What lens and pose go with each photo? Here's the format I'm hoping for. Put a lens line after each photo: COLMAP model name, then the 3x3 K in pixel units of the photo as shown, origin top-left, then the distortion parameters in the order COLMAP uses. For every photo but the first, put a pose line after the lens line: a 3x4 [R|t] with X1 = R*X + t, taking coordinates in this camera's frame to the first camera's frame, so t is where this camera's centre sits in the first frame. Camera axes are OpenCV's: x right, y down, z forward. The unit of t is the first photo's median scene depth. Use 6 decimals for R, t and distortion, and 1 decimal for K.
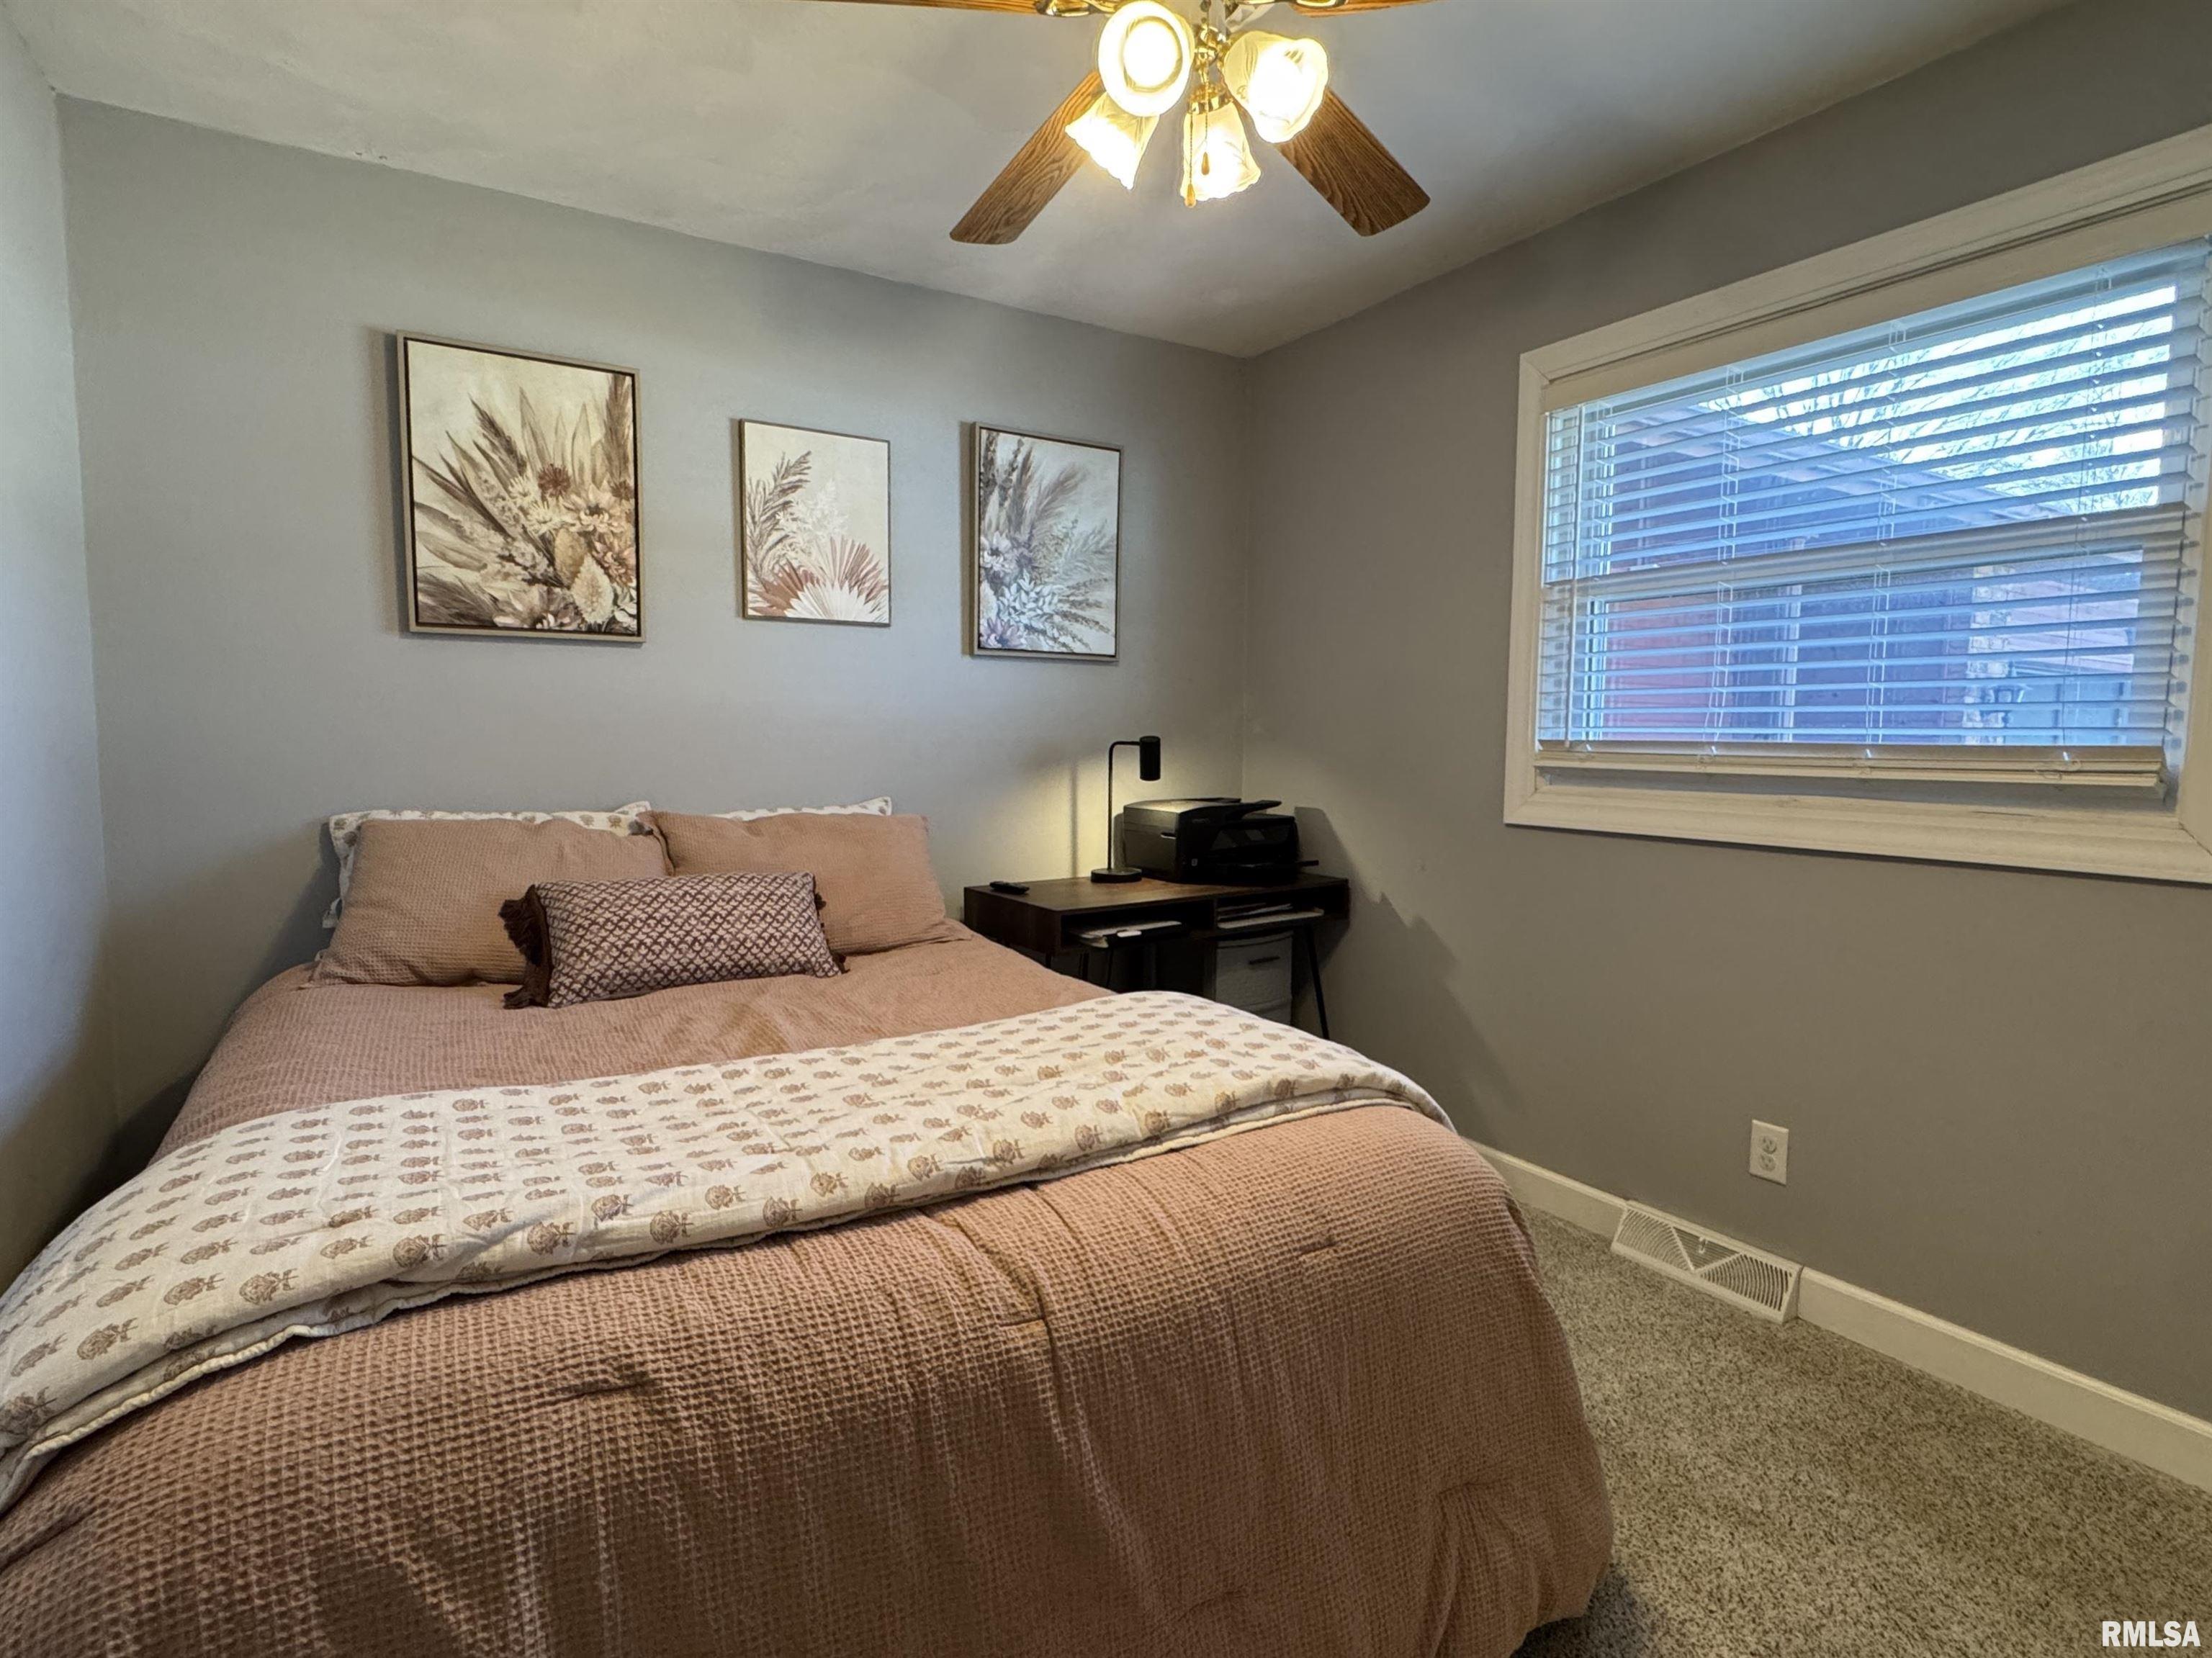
lens RADIAL K [[1136.2, 0, 1107.7], [0, 1136.2, 826.3], [0, 0, 1]] dist [-0.004482, 0.000418]
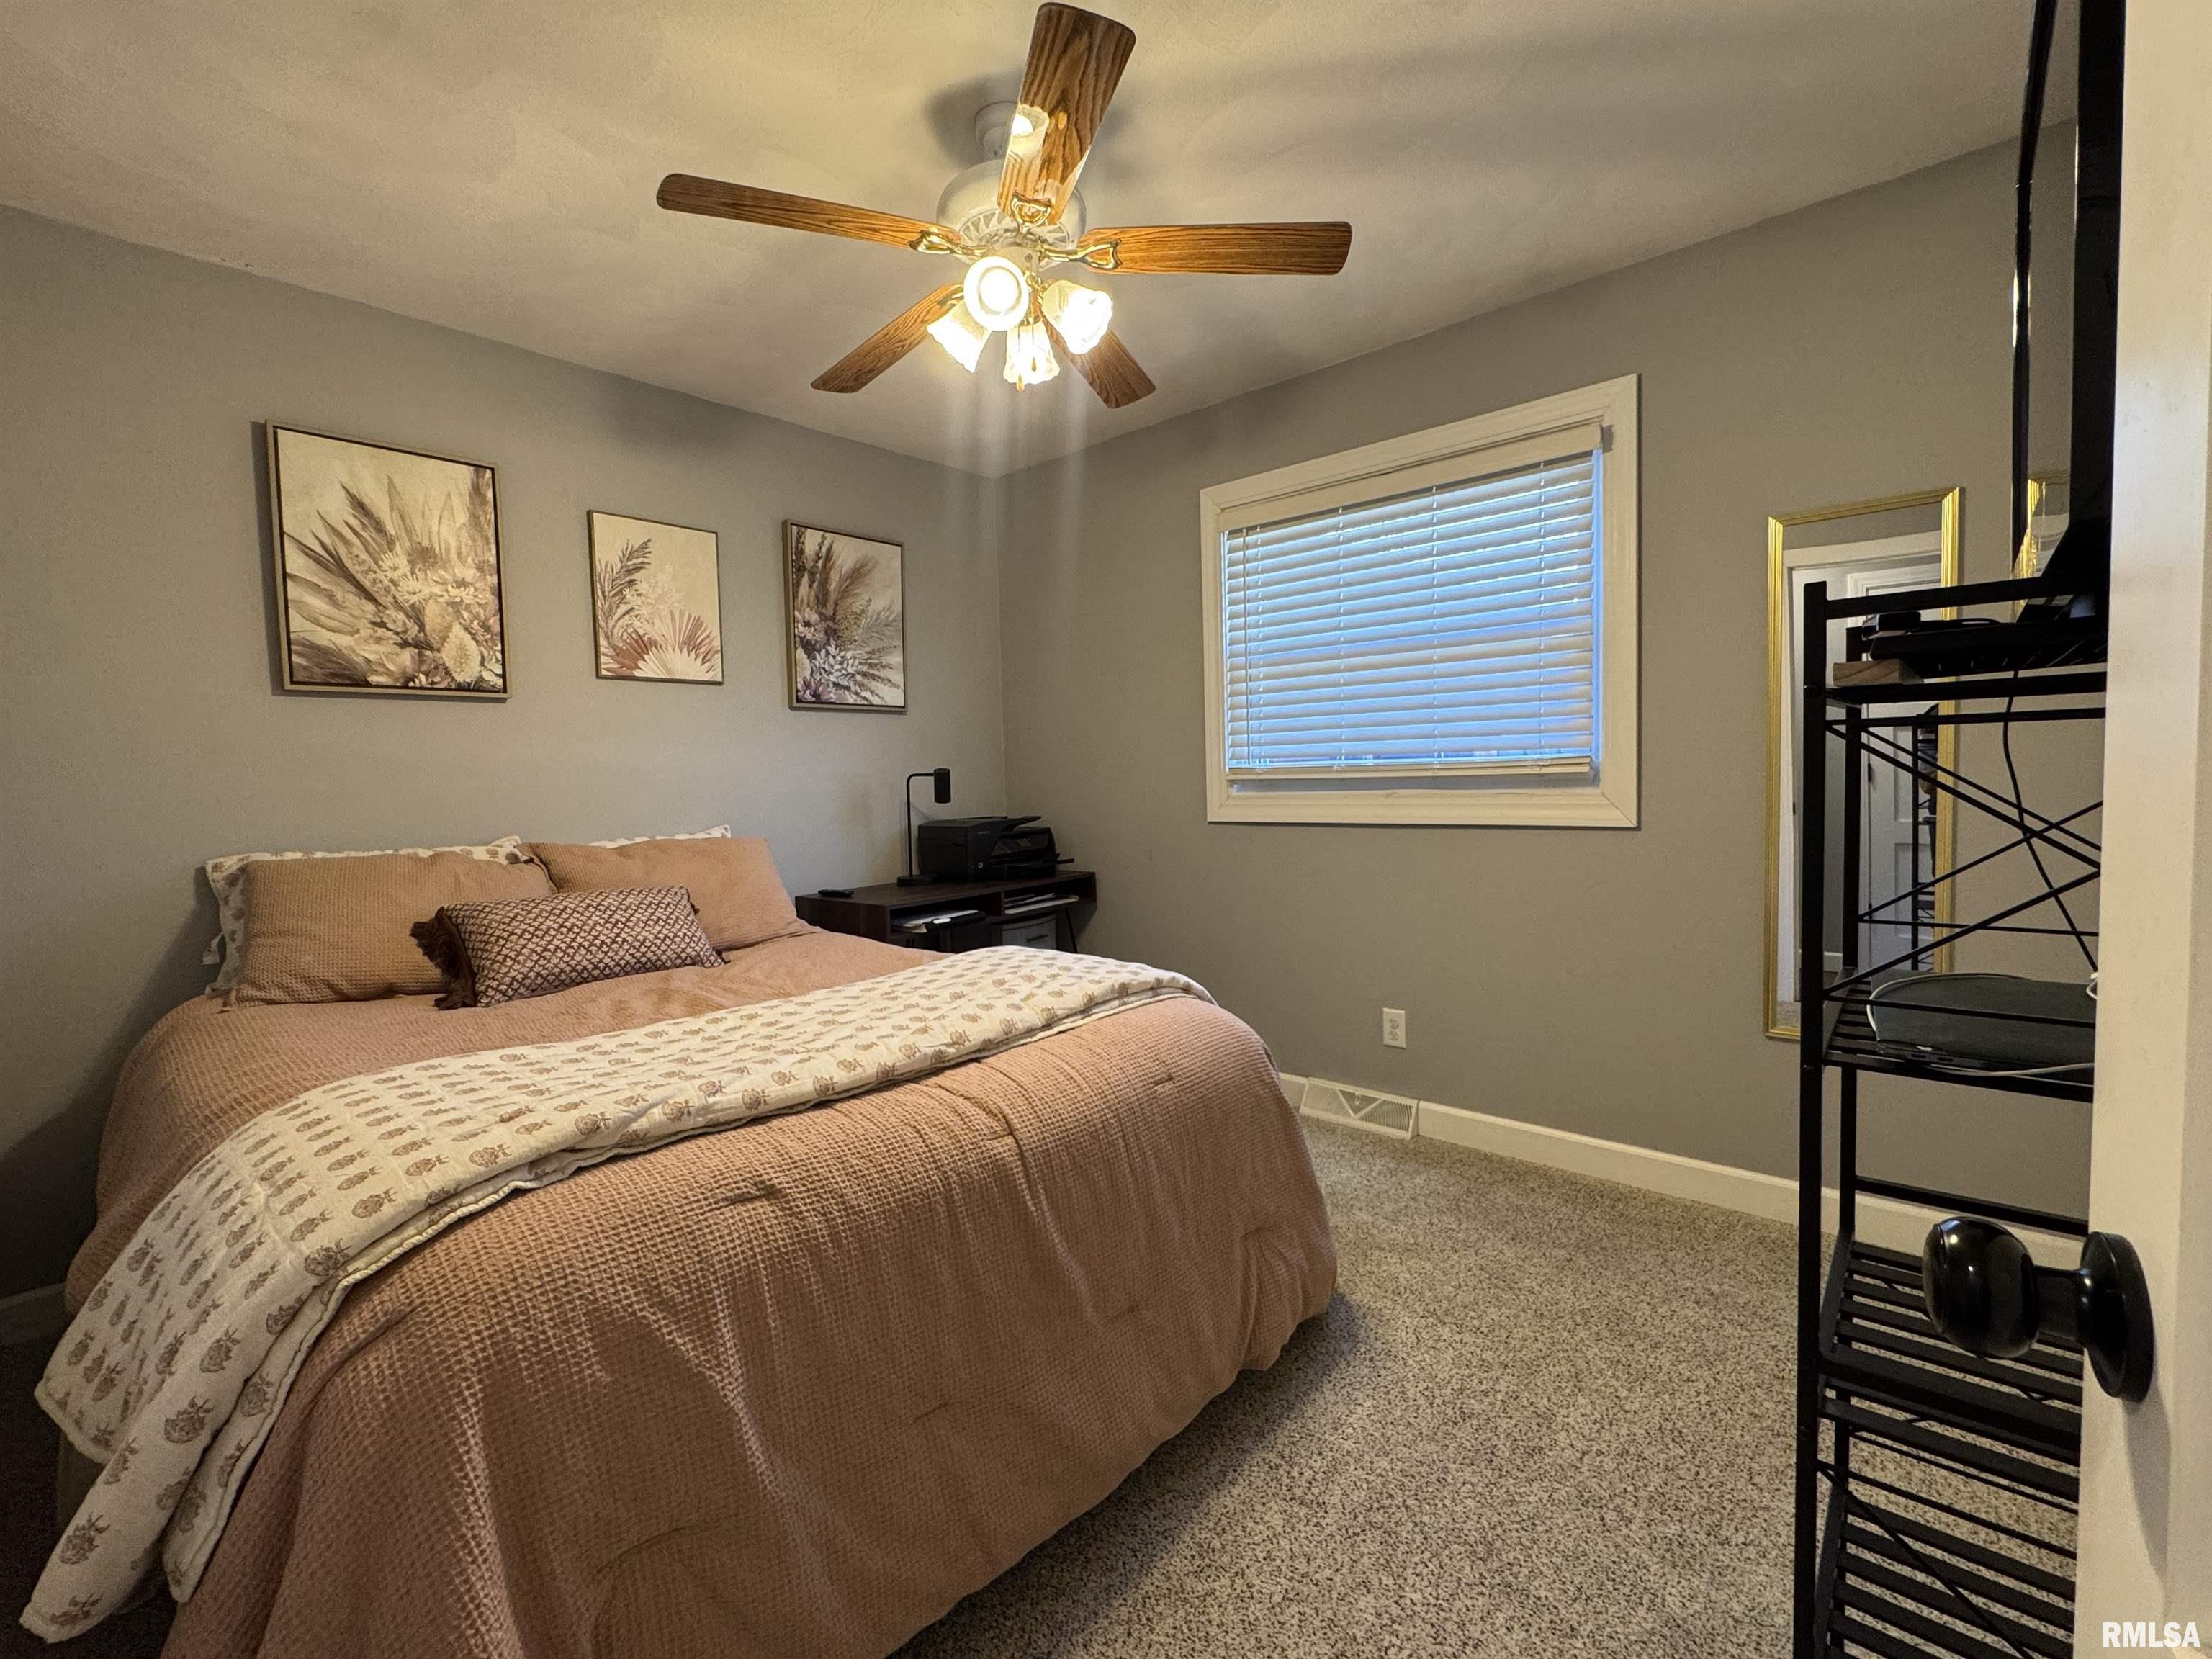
lens RADIAL K [[989.8, 0, 1101.7], [0, 989.8, 831.0], [0, 0, 1]] dist [-0.004803, 0.000196]
pose [[0.956279, -0.047695, 0.288541, -0.159964], [0.056978, 0.998090, -0.023855, 0.038505], [-0.286852, 0.039252, 0.957170, -0.159194]]
